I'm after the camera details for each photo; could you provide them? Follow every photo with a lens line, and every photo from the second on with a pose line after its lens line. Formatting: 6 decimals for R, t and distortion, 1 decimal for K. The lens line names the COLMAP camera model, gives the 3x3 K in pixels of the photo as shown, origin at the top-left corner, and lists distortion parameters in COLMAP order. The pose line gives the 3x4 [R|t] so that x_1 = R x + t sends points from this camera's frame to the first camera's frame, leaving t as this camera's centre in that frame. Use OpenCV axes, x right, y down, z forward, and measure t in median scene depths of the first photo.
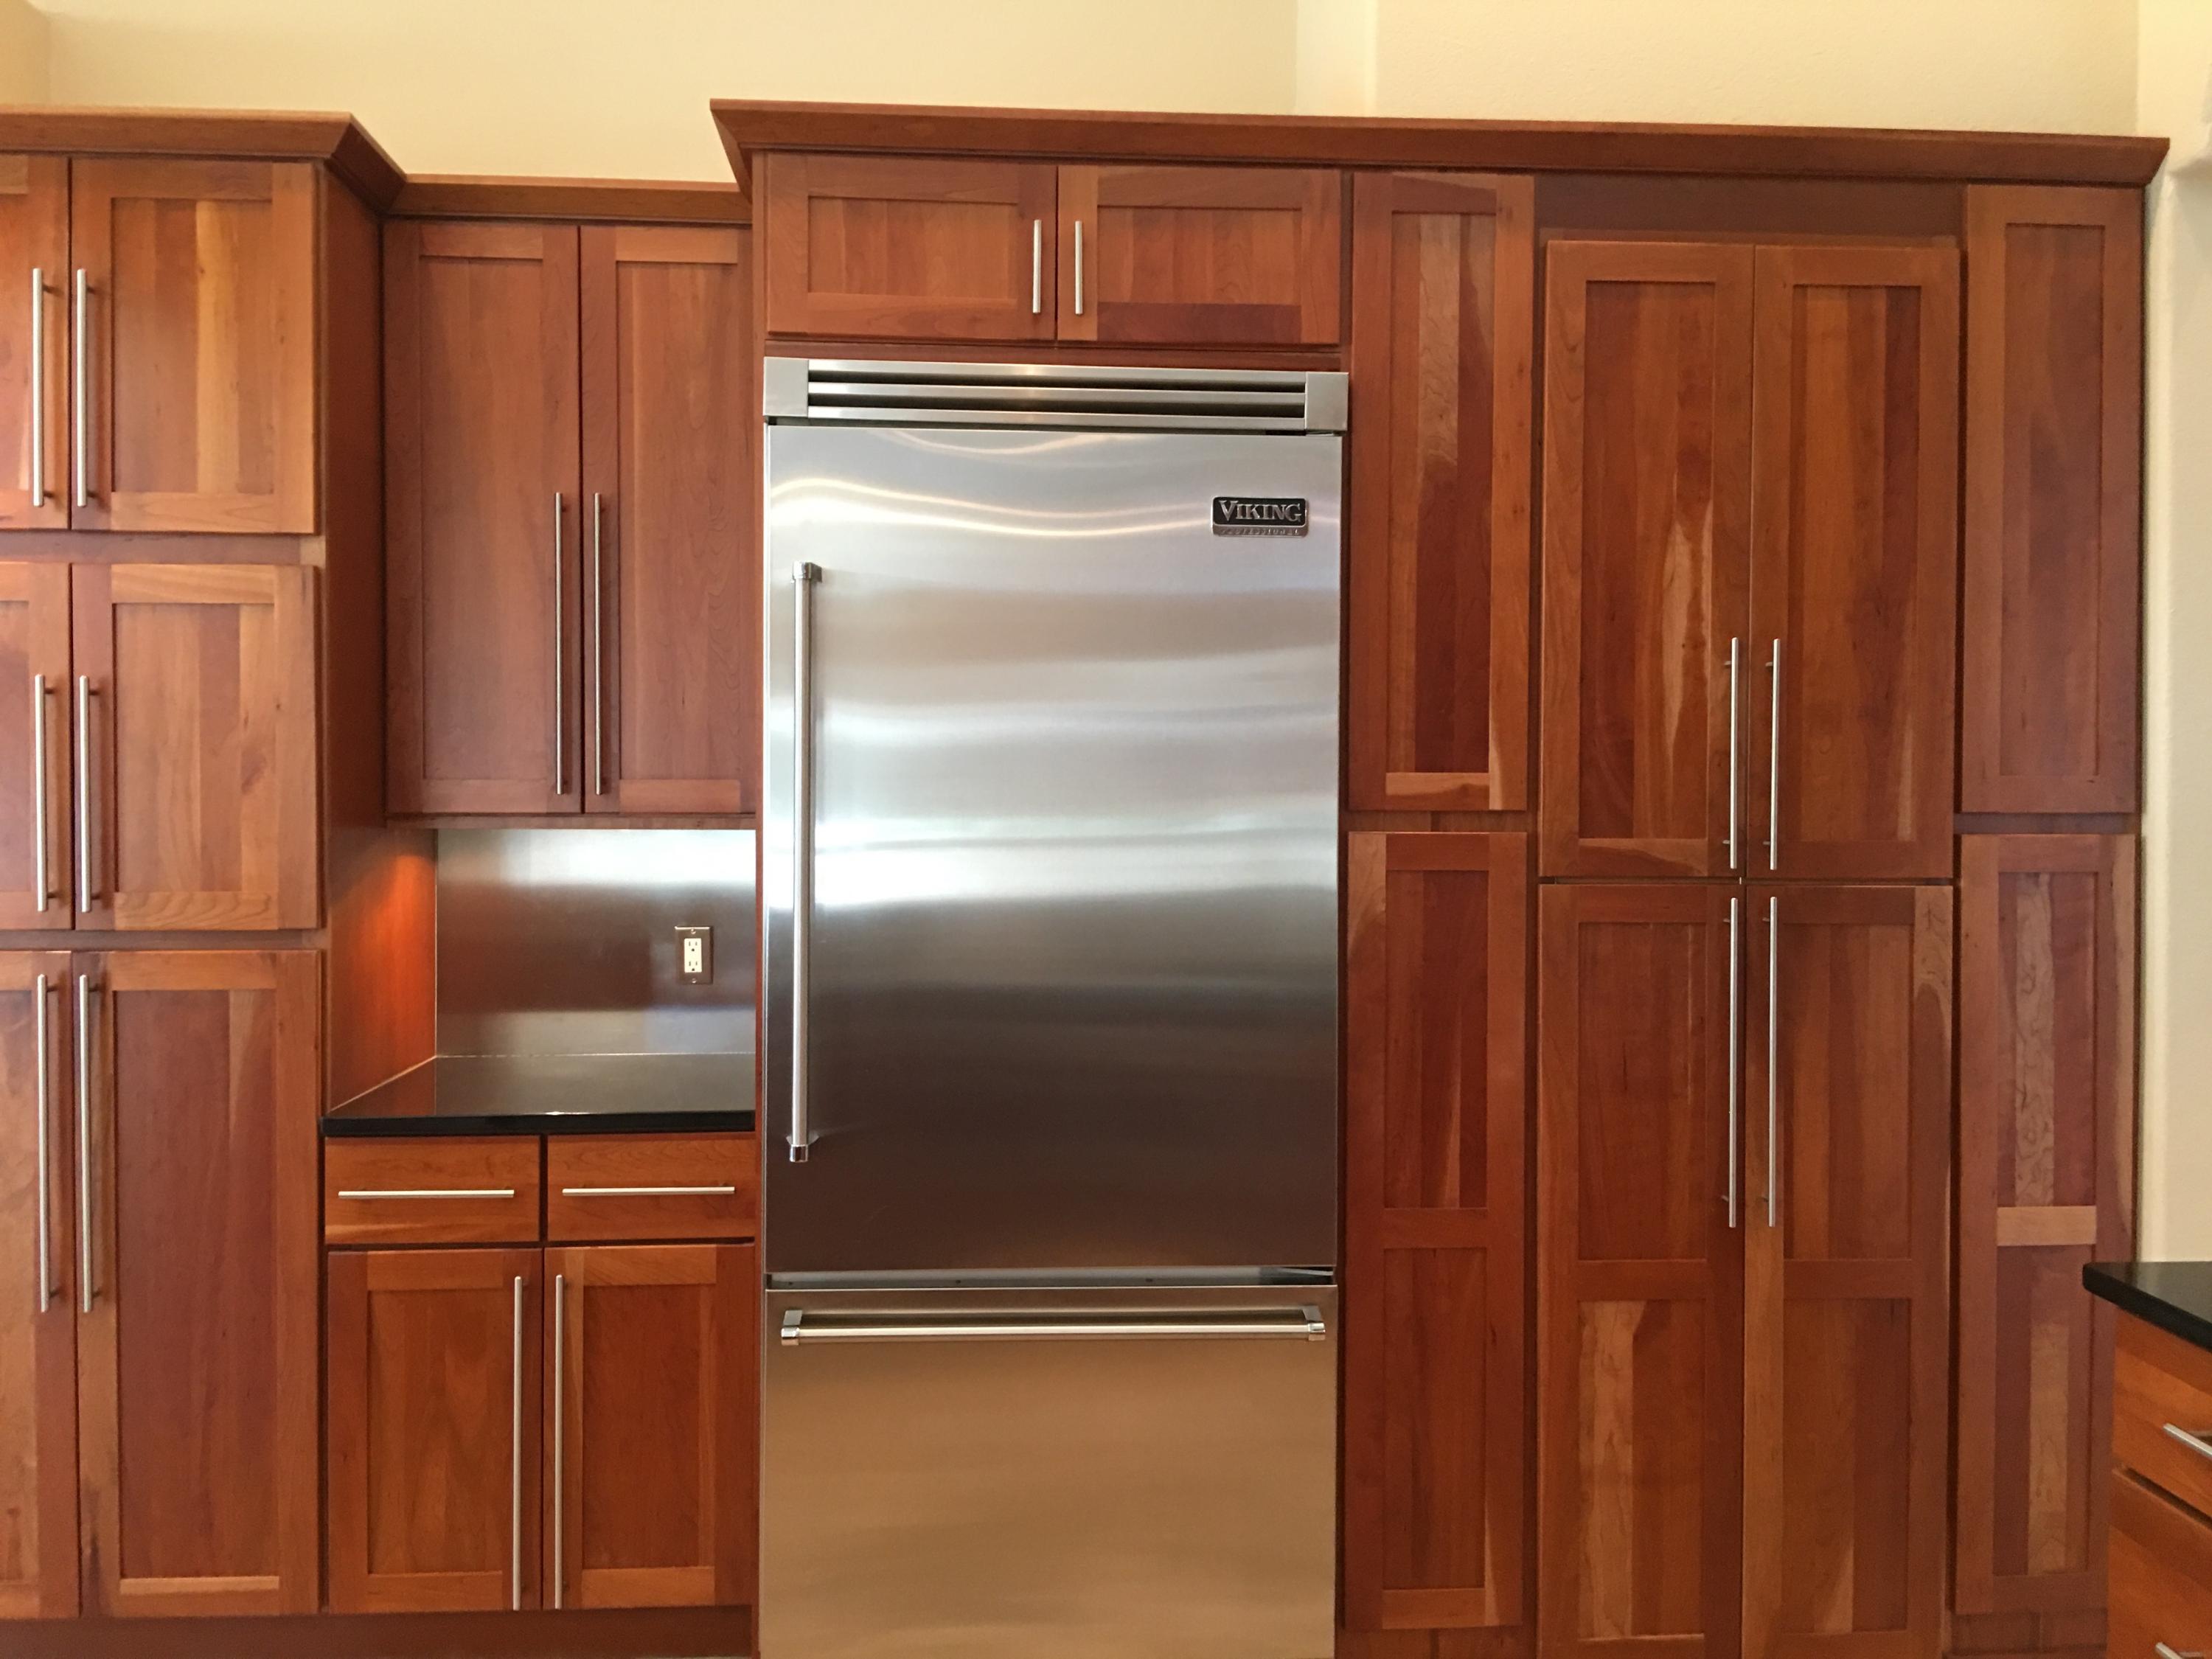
lens RADIAL K [[1887.0, 0, 1106.3], [0, 1887.0, 793.2], [0, 0, 1]] dist [0.105340, -0.192397]
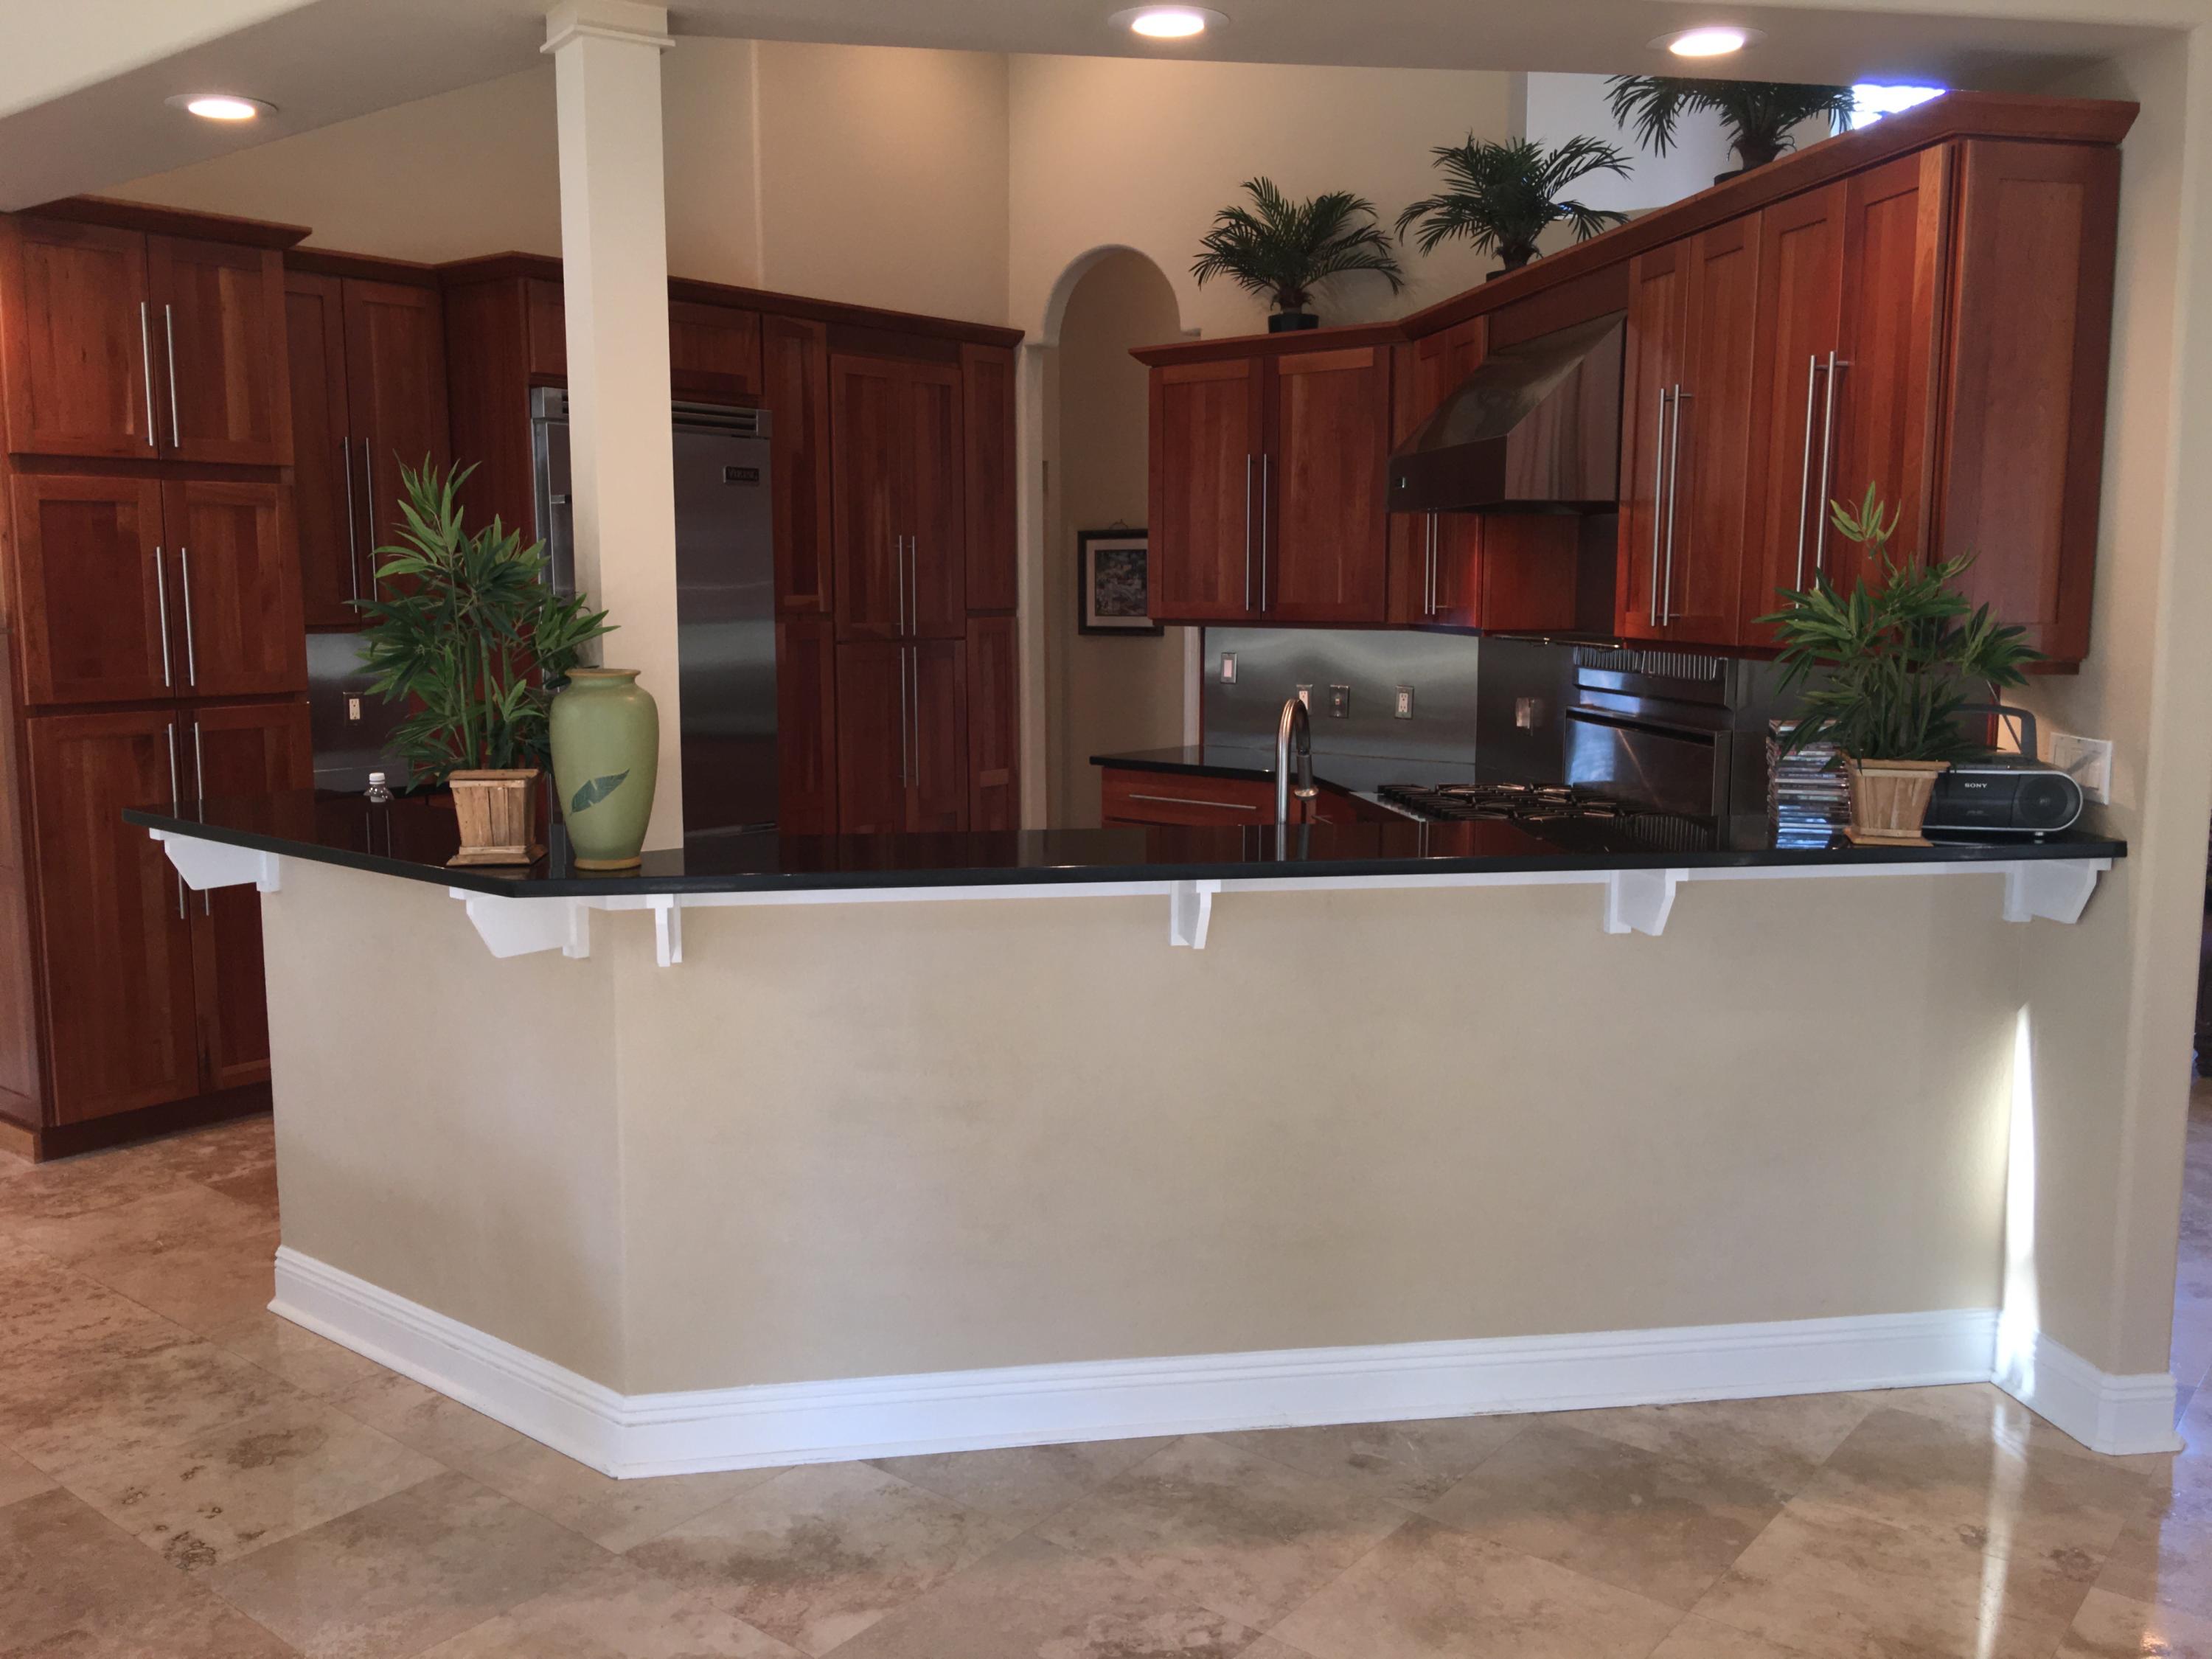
lens RADIAL K [[1869.2, 0, 1106.0], [0, 1869.2, 829.5], [0, 0, 1]] dist [0.002029, 0.002213]
pose [[0.670223, -0.103115, 0.734962, -1.213484], [0.014376, 0.991919, 0.126055, -0.009456], [-0.742021, -0.073919, 0.666289, -0.732470]]
